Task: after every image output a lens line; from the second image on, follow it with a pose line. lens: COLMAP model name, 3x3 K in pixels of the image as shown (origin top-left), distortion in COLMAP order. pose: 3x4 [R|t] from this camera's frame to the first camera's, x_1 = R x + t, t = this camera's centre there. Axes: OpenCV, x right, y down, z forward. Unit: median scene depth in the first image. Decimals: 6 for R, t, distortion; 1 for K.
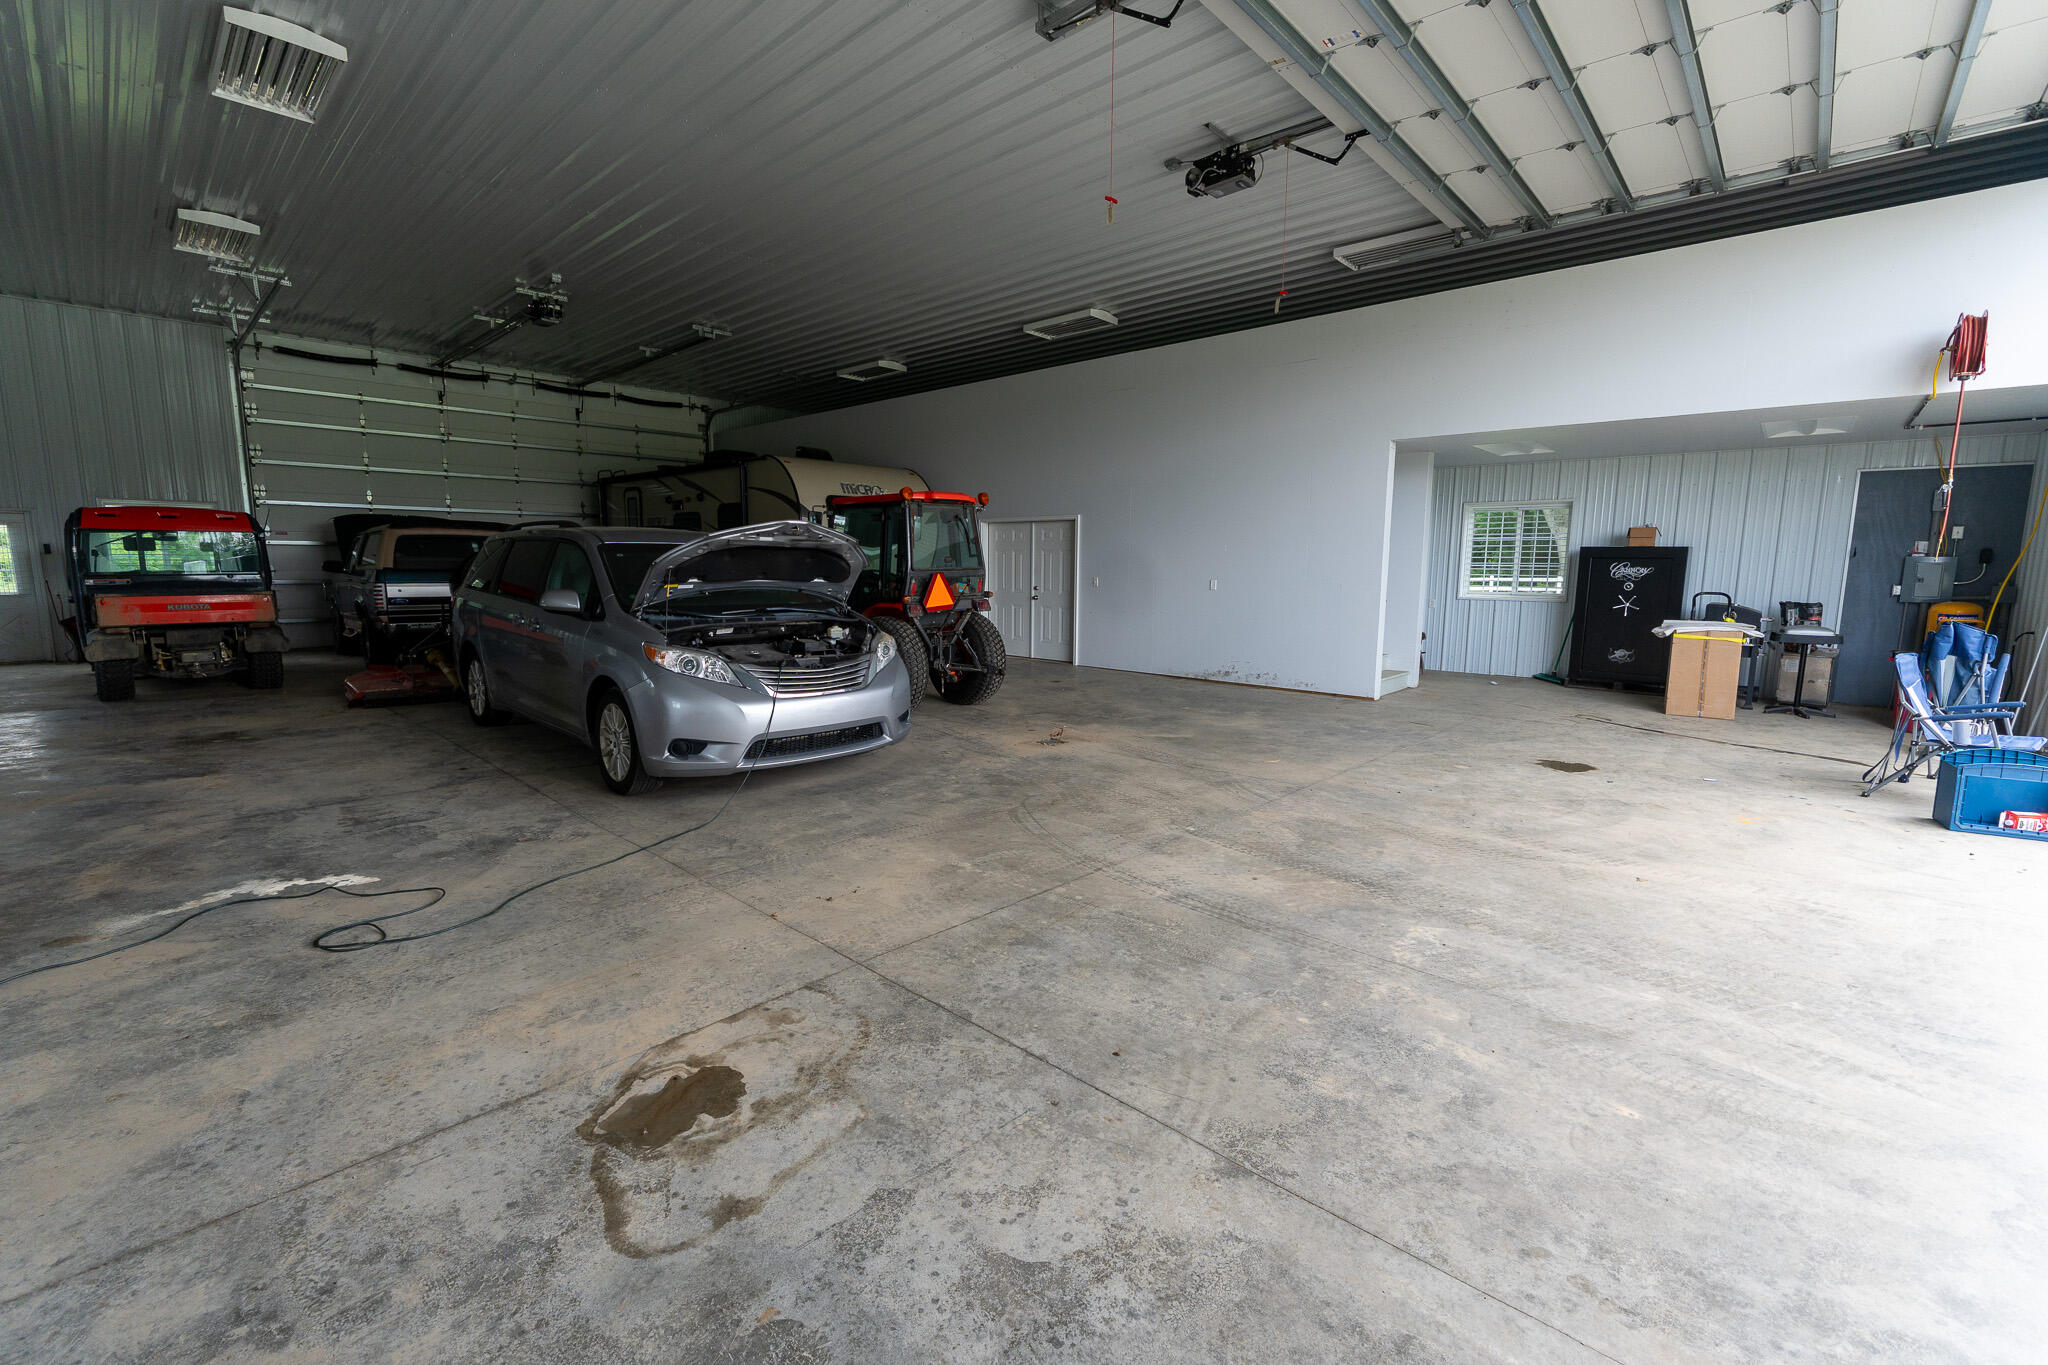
lens RADIAL K [[852.4, 0, 1024.0], [0, 852.4, 682.5], [0, 0, 1]] dist [-0.009555, 0.000100]
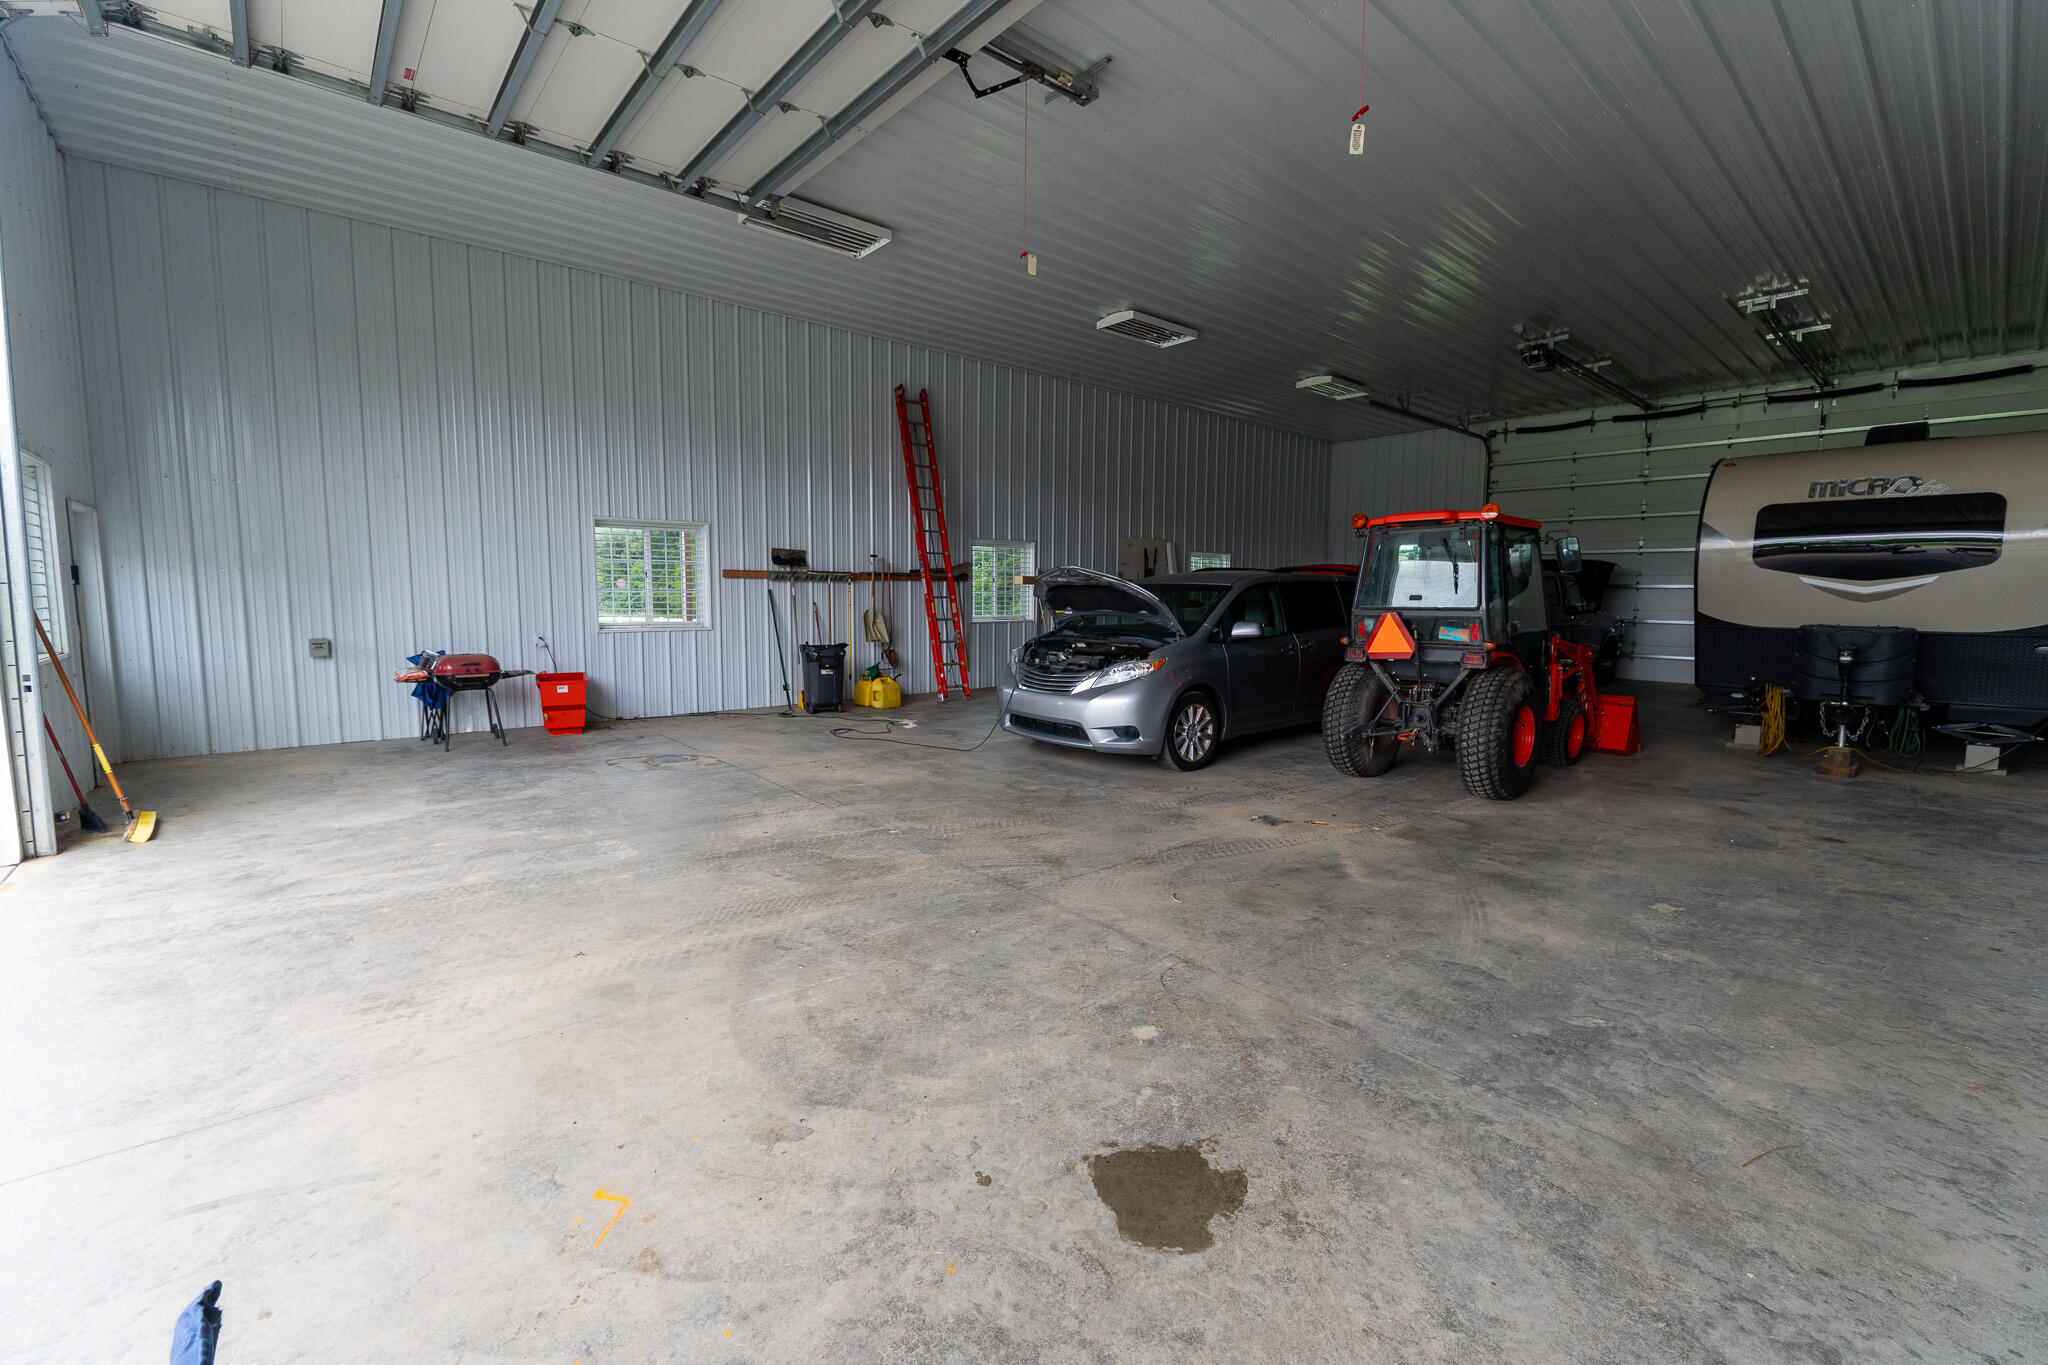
lens RADIAL K [[852.4, 0, 1024.0], [0, 852.4, 682.5], [0, 0, 1]] dist [-0.009555, 0.000100]
pose [[-0.110763, 0.096961, -0.989106, 1.393464], [-0.148336, 0.982469, 0.112921, -0.189457], [0.982715, 0.159228, -0.094438, 1.371264]]
